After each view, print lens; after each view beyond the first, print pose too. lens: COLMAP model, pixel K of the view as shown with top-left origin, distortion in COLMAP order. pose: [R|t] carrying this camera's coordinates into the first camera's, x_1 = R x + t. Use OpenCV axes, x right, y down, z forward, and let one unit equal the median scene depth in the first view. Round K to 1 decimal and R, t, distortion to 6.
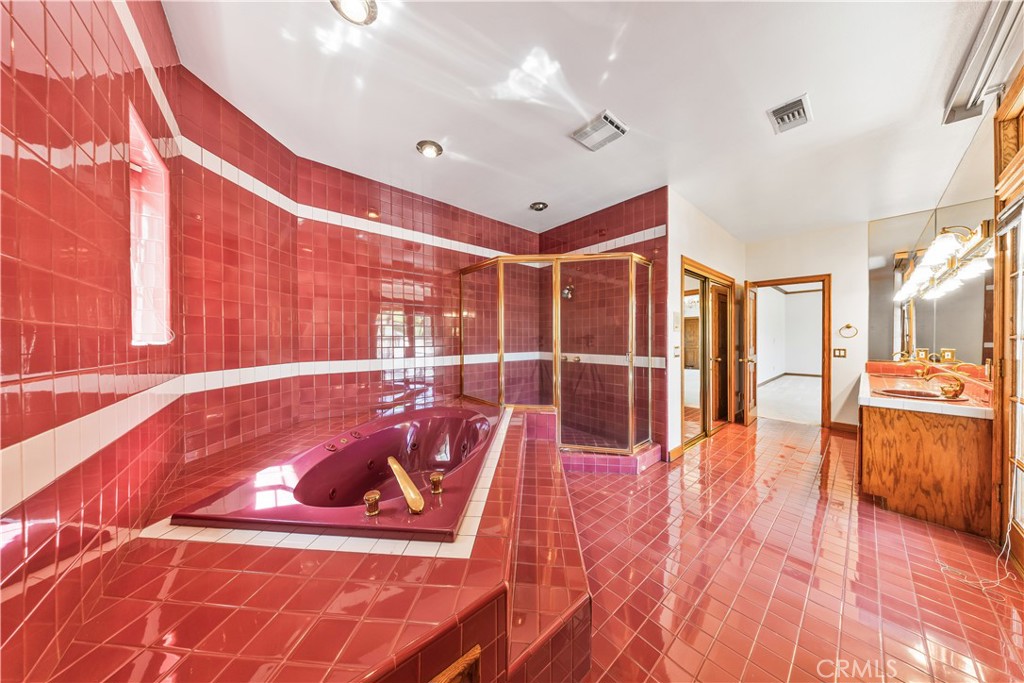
lens RADIAL K [[299.1, 0, 509.9], [0, 299.1, 340.8], [0, 0, 1]] dist [-0.002690, -0.000078]
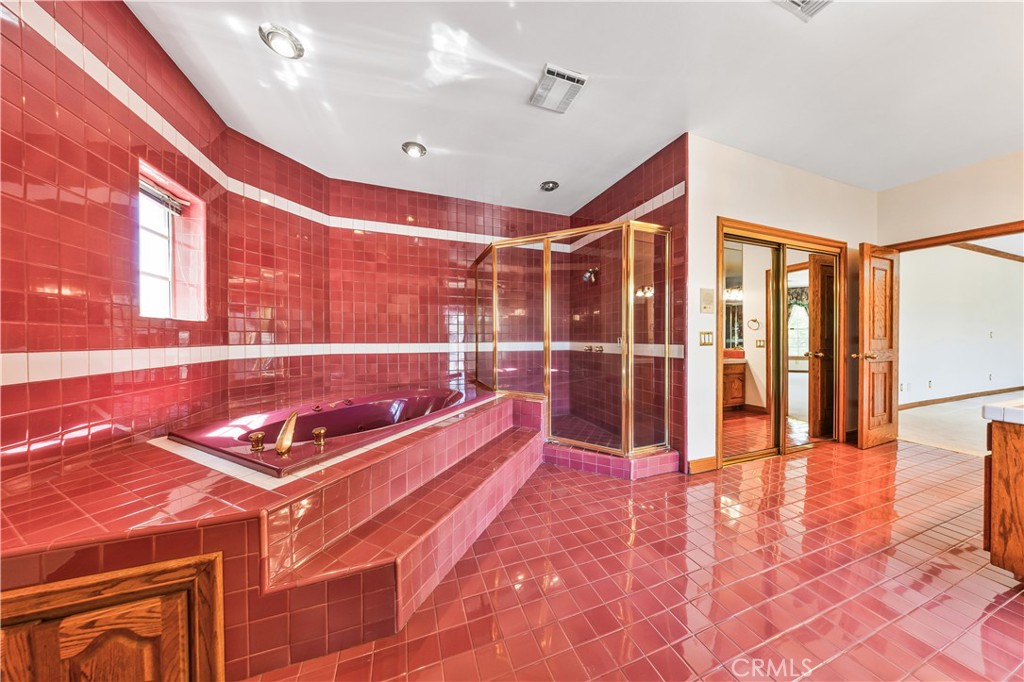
lens RADIAL K [[299.1, 0, 509.8], [0, 299.1, 340.9], [0, 0, 1]] dist [-0.002690, -0.000078]
pose [[0.938413, 0.006143, -0.345460, 0.354268], [-0.004594, 0.999975, 0.005303, 0.041817], [0.345484, -0.003389, 0.938419, 0.072706]]
